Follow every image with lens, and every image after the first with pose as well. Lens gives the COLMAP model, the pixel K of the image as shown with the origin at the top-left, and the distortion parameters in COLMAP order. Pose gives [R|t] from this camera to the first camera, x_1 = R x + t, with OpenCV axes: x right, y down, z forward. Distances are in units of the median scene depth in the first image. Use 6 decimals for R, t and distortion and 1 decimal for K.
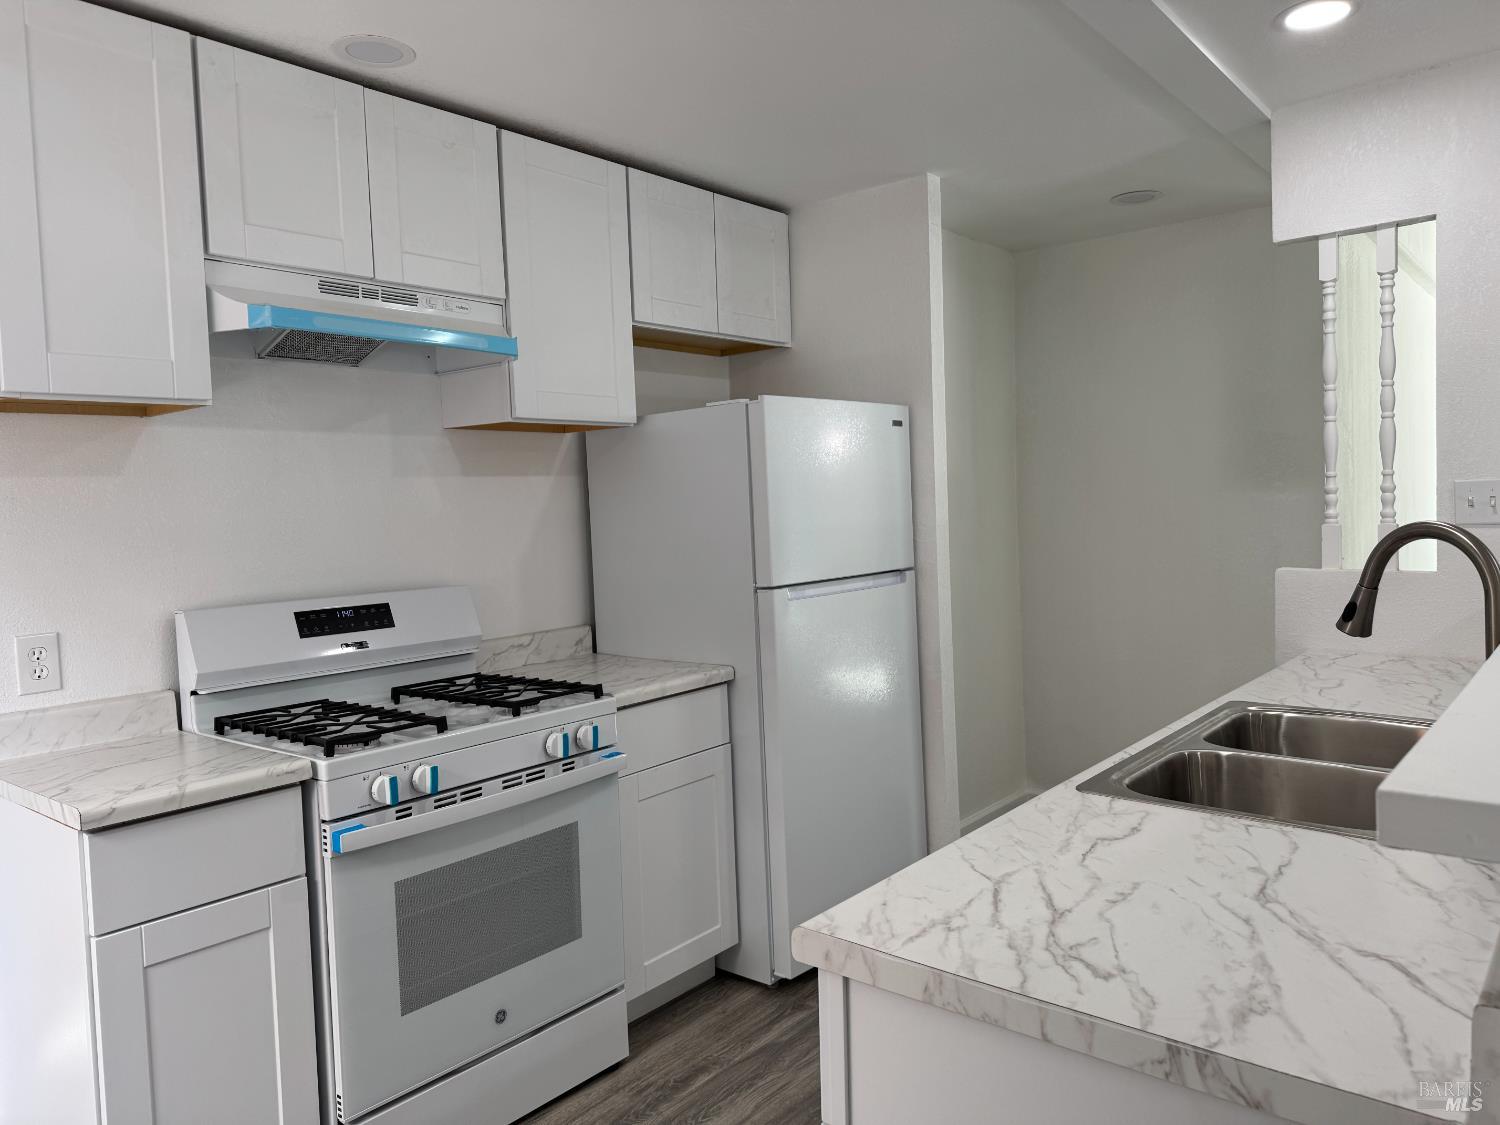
lens RADIAL K [[1052.2, 0, 759.0], [0, 1052.2, 547.1], [0, 0, 1]] dist [0.057018, -0.086343]
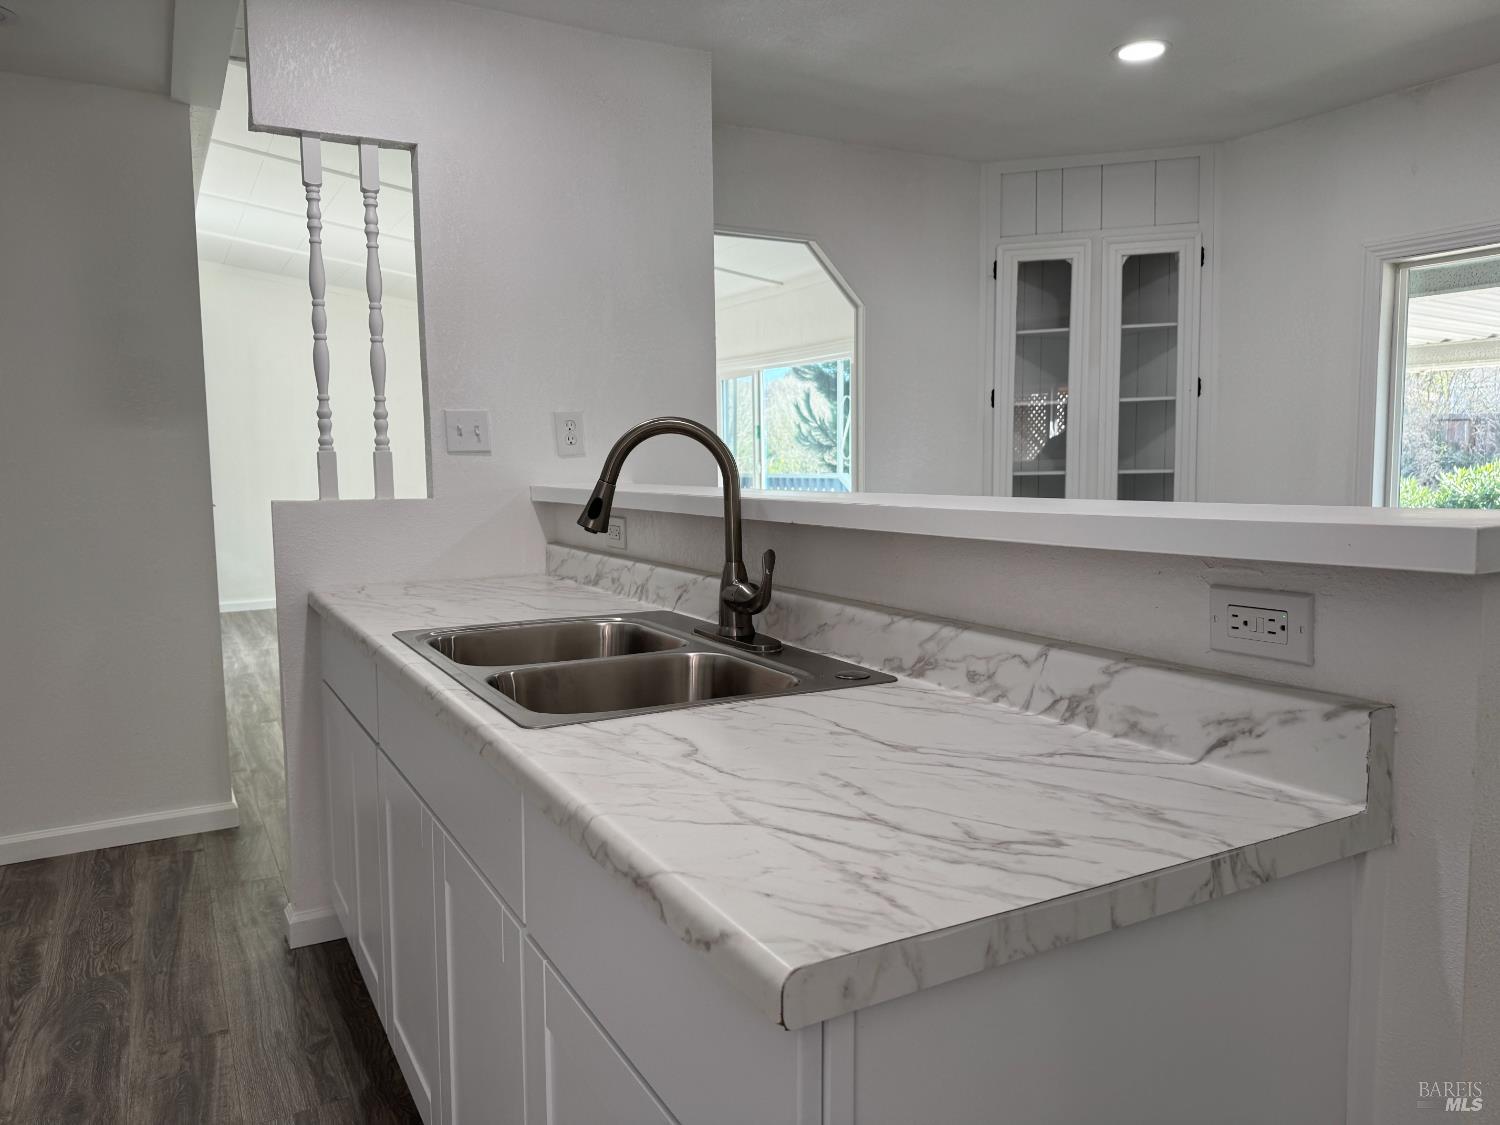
lens RADIAL K [[1052.5, 0, 743.2], [0, 1052.5, 558.2], [0, 0, 1]] dist [0.065083, -0.143667]
pose [[0.370449, -0.057681, 0.927060, -0.258617], [0.039568, 0.998144, 0.046293, 0.058549], [-0.928010, 0.019532, 0.372044, 0.428771]]
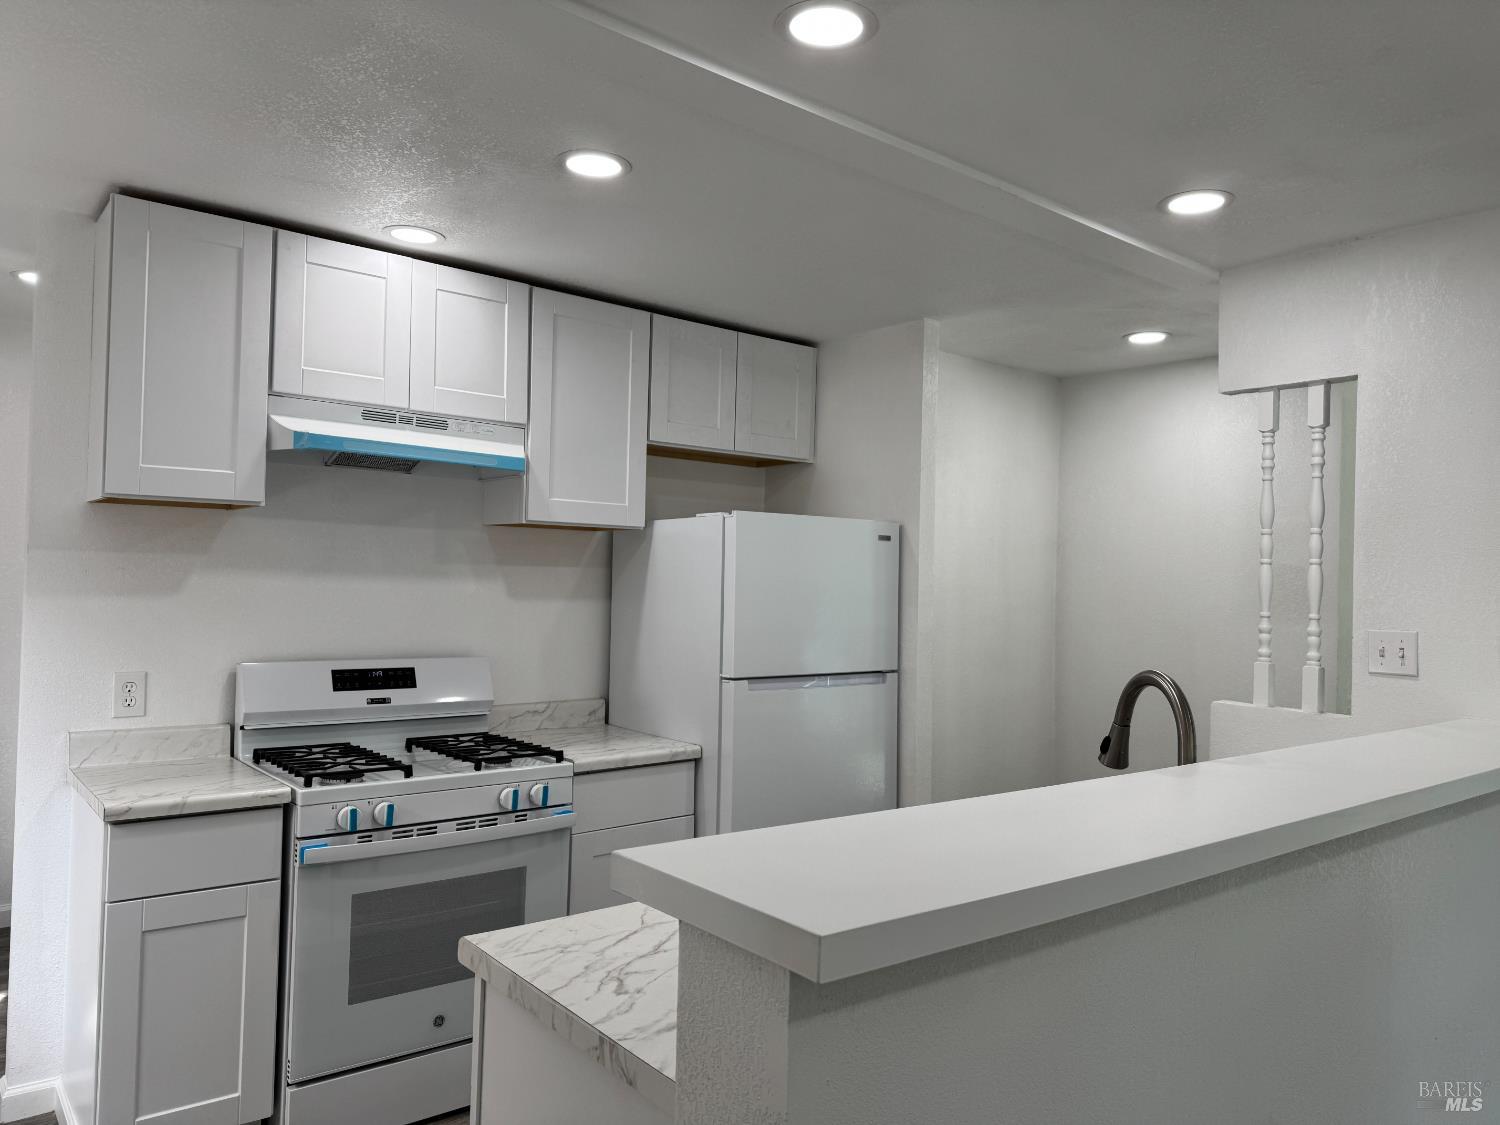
lens RADIAL K [[1054.4, 0, 766.1], [0, 1054.4, 559.6], [0, 0, 1]] dist [0.068838, -0.090856]
pose [[0.978709, 0.056775, -0.197243, 0.349579], [-0.068919, 0.996091, -0.055255, -0.038906], [0.193334, 0.067672, 0.978796, -0.154533]]
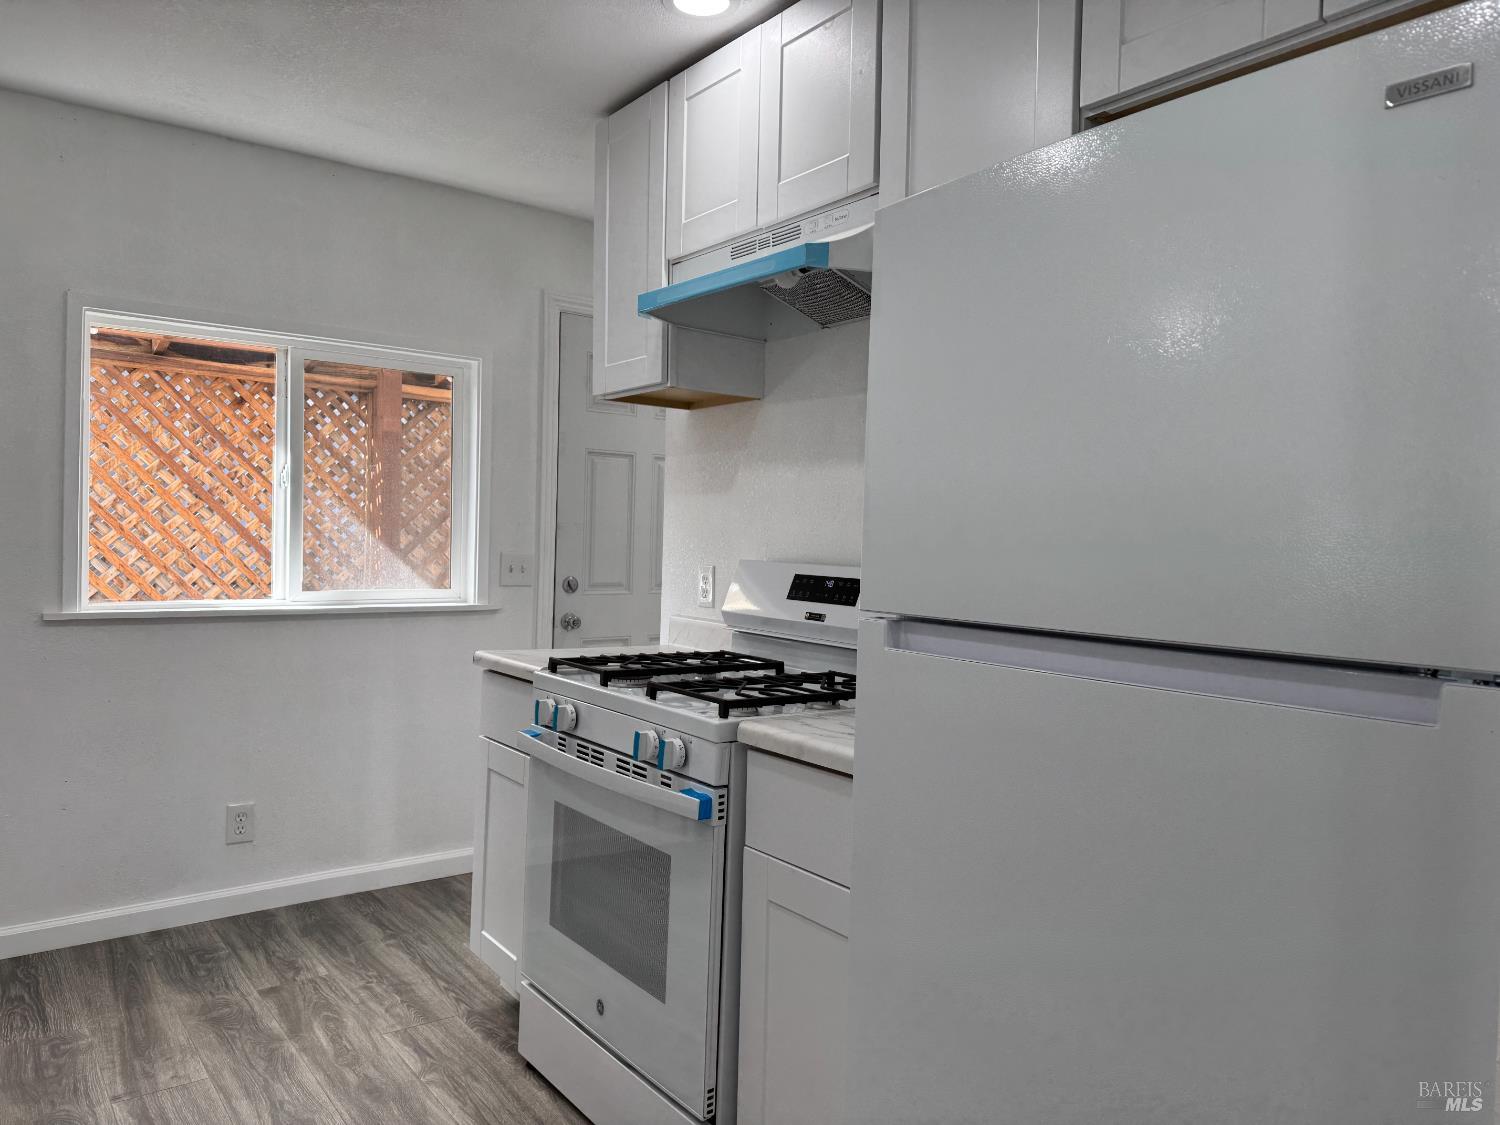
lens RADIAL K [[1050.1, 0, 740.8], [0, 1050.1, 562.1], [0, 0, 1]] dist [0.064528, -0.078280]
pose [[-0.235626, 0.050414, -0.970535, 0.649499], [-0.053469, 0.996469, 0.064742, -0.015081], [0.970372, 0.067149, -0.232098, 1.386950]]
